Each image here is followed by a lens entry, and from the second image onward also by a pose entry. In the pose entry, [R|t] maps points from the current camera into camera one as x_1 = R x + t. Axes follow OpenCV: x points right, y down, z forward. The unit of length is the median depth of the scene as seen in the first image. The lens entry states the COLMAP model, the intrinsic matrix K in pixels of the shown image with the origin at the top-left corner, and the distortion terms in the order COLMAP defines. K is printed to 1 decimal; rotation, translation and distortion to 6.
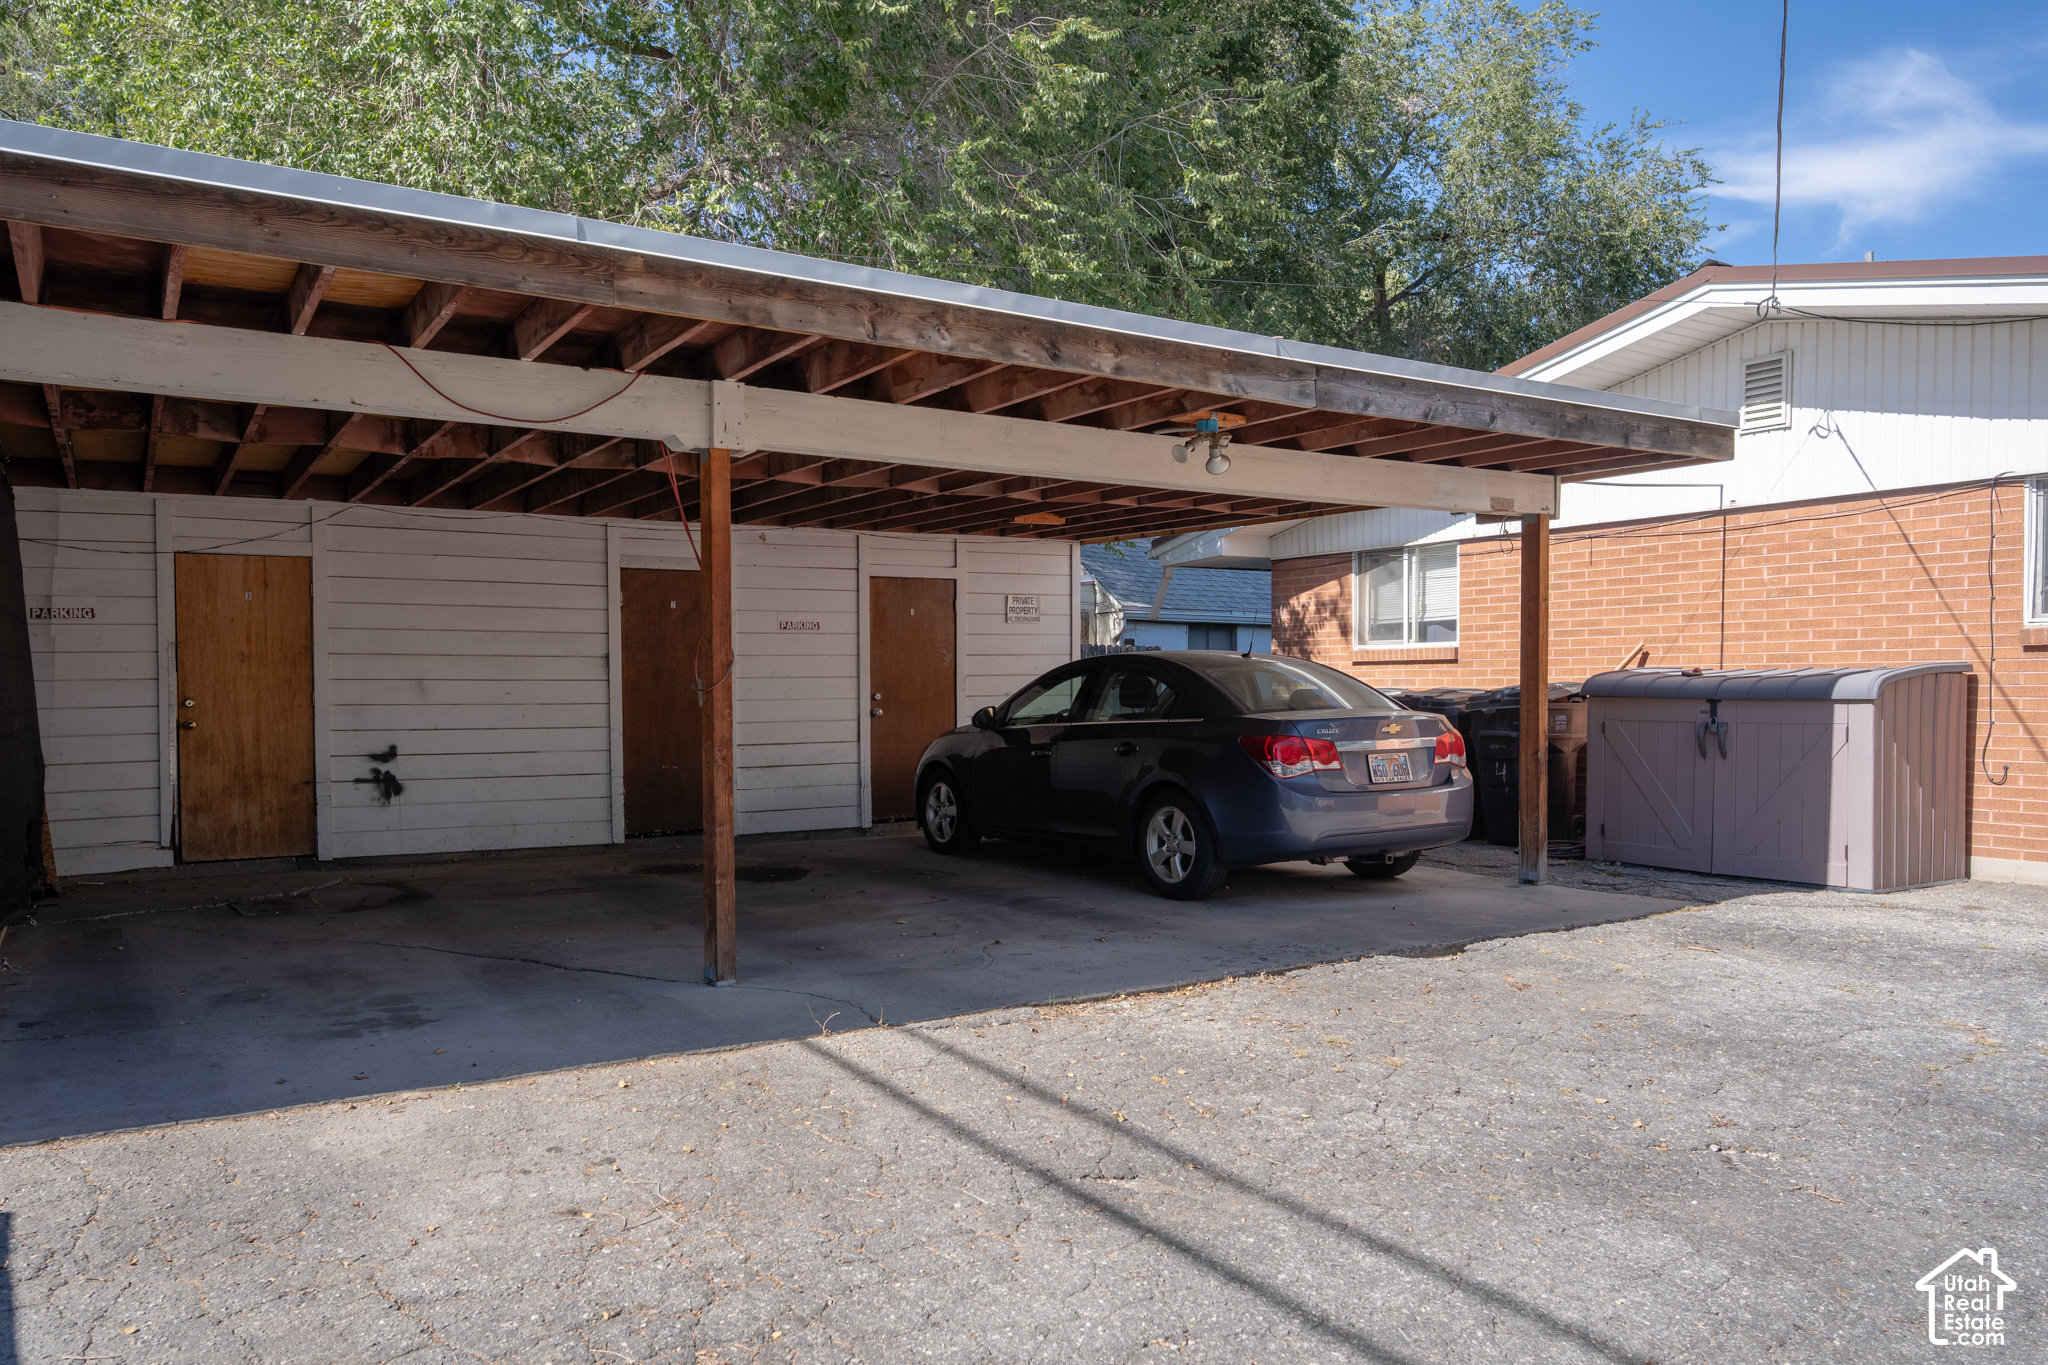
lens RADIAL K [[1375.0, 0, 929.7], [0, 1375.0, 744.7], [0, 0, 1]] dist [-0.010432, 0.009633]
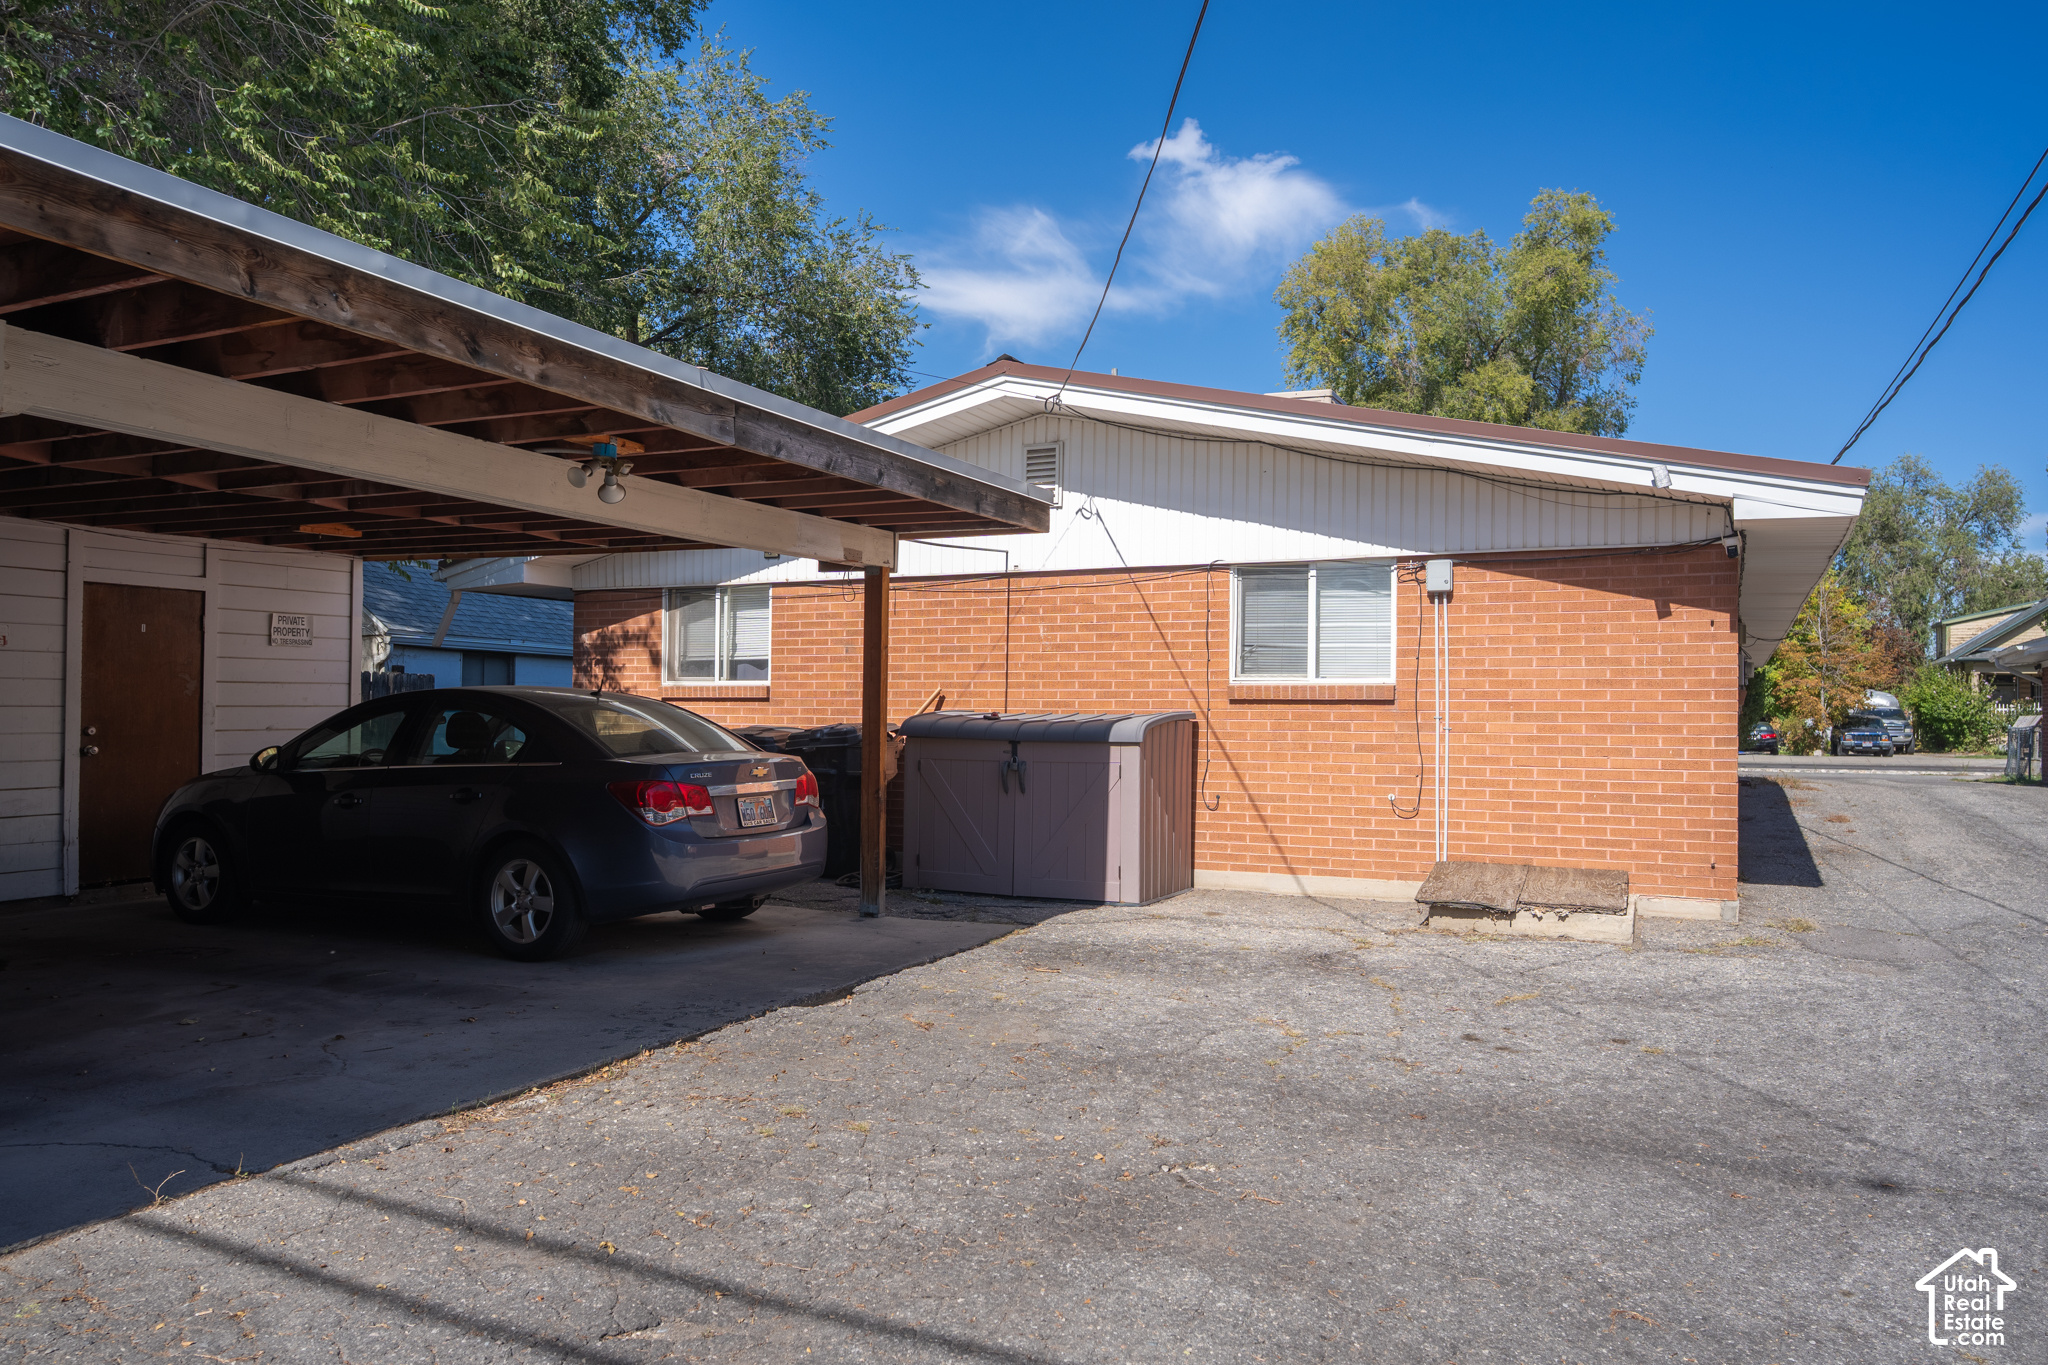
lens RADIAL K [[1375.0, 0, 1013.9], [0, 1375.0, 718.2], [0, 0, 1]] dist [-0.010432, 0.009633]
pose [[0.833333, 0.009940, 0.552683, -0.056892], [0.012781, 0.999225, -0.037243, -0.010179], [-0.552624, 0.038100, 0.832559, 0.062273]]
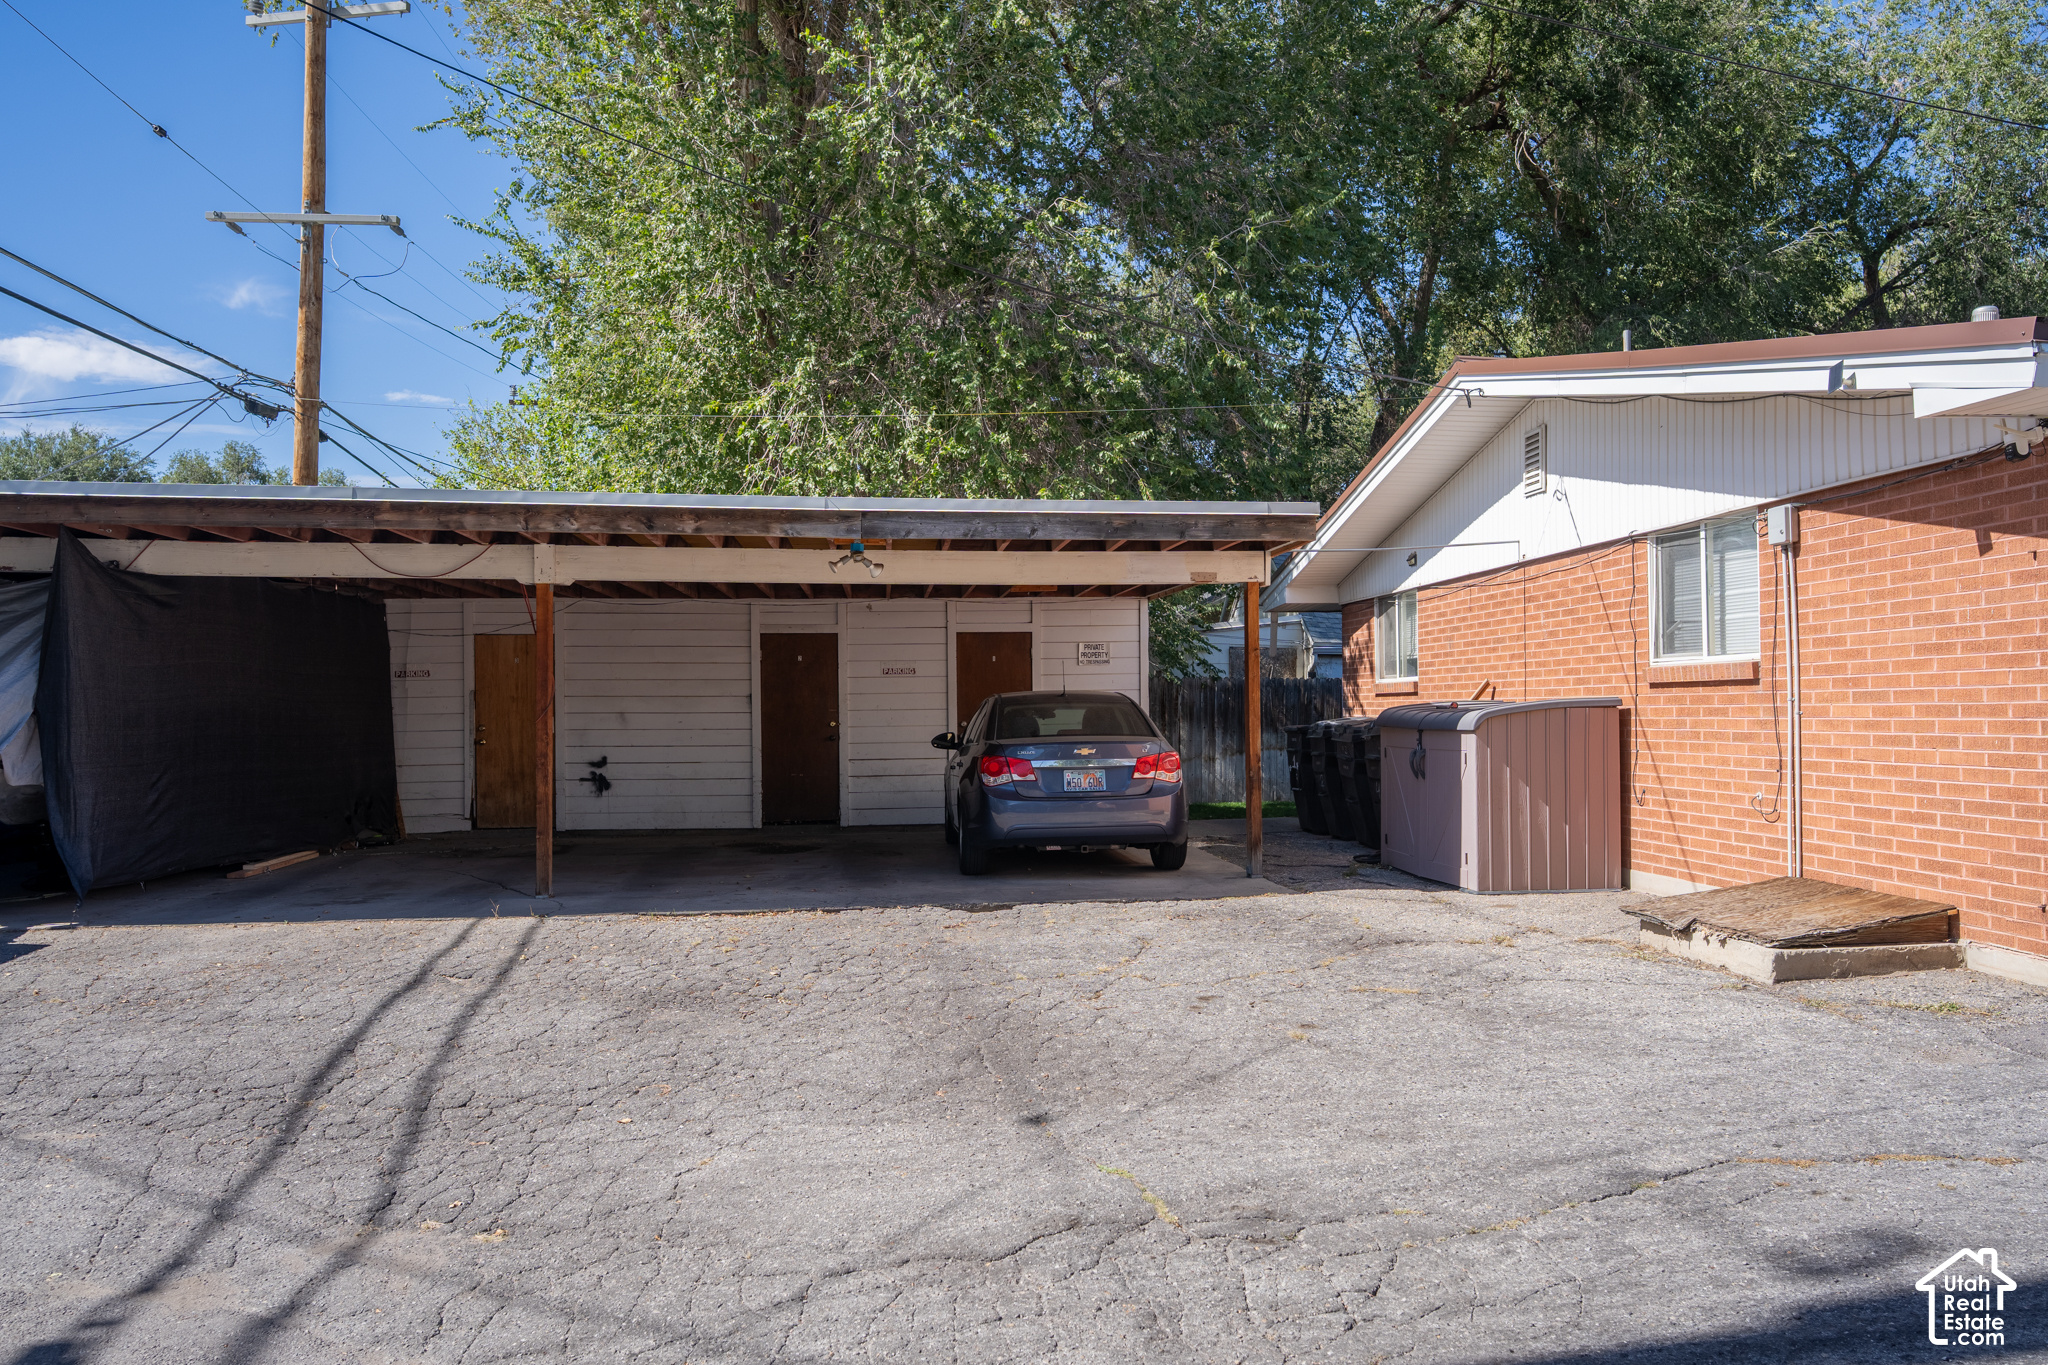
lens RADIAL K [[1375.0, 0, 1071.8], [0, 1375.0, 725.3], [0, 0, 1]] dist [-0.010432, 0.009633]
pose [[0.921501, 0.001870, -0.388373, 0.786764], [-0.014130, 0.999488, -0.028715, 0.002387], [0.388120, 0.031949, 0.921055, -0.224732]]
